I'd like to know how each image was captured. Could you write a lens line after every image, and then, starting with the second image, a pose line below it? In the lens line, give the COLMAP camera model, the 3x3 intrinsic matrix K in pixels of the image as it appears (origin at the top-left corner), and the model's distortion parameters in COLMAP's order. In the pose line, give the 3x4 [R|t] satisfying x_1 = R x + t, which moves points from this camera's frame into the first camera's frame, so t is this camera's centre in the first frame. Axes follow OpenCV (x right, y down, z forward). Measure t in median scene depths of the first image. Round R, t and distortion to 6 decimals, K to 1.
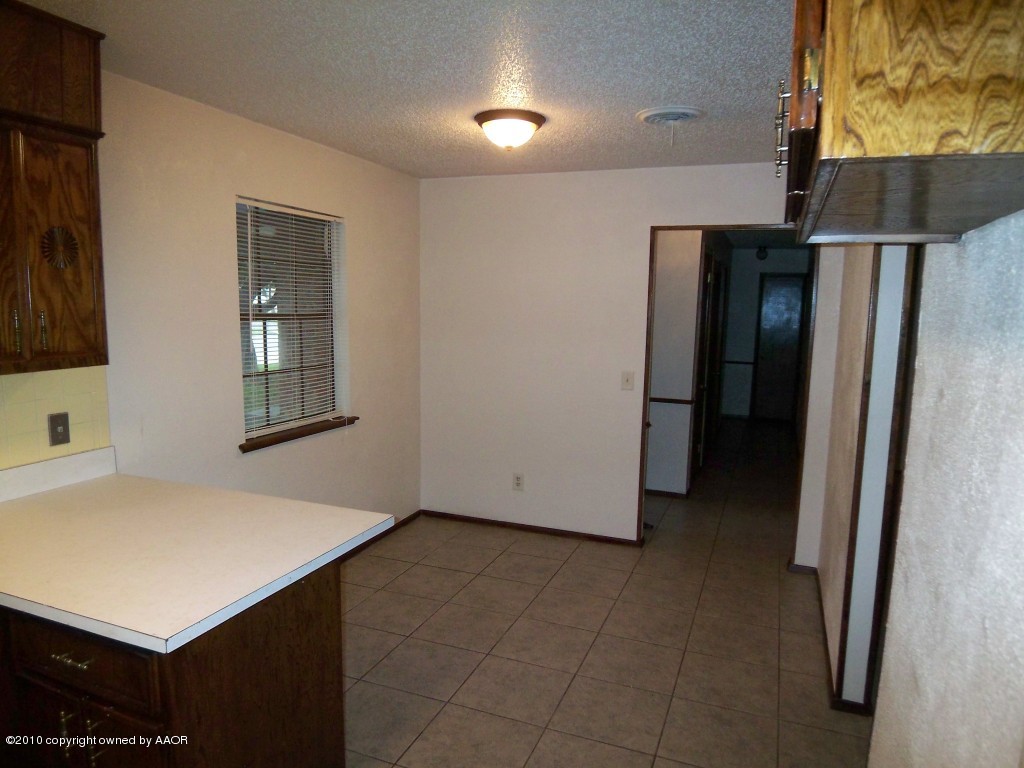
lens RADIAL K [[696.8, 0, 507.9], [0, 696.8, 384.7], [0, 0, 1]] dist [-0.005369, -0.001756]
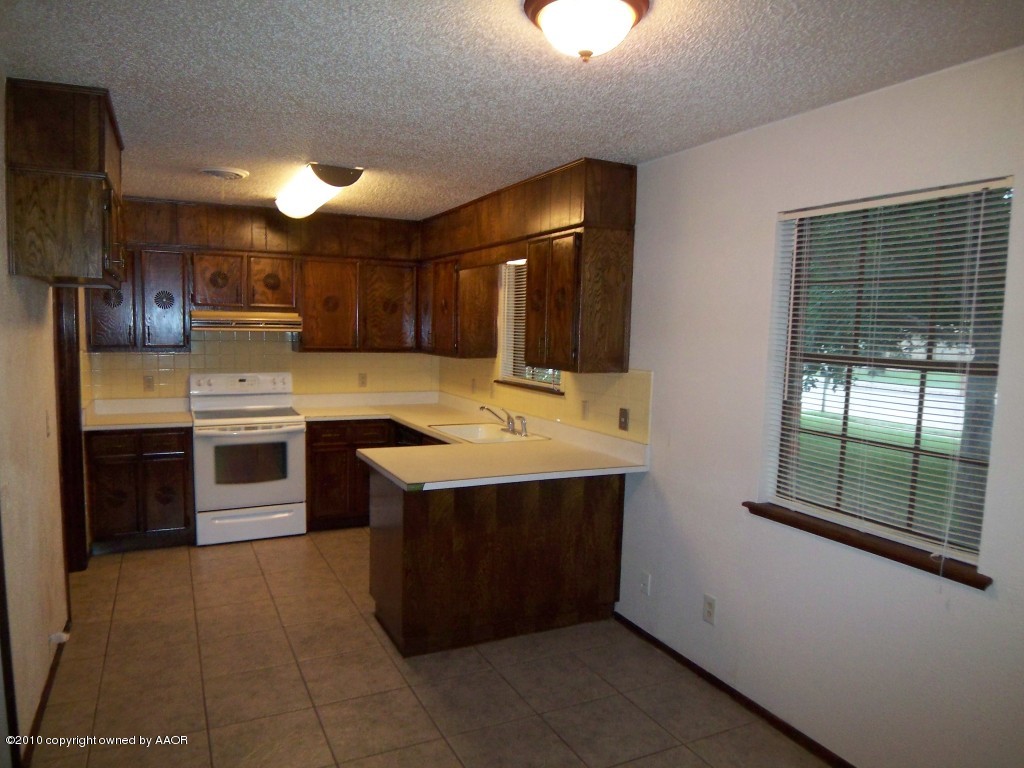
lens RADIAL K [[696.8, 0, 508.2], [0, 696.8, 386.7], [0, 0, 1]] dist [-0.005369, -0.001756]
pose [[-0.675276, 0.018328, -0.737338, 0.612775], [-0.133437, 0.980159, 0.146569, -0.188798], [0.725395, 0.197363, -0.659432, 1.779330]]
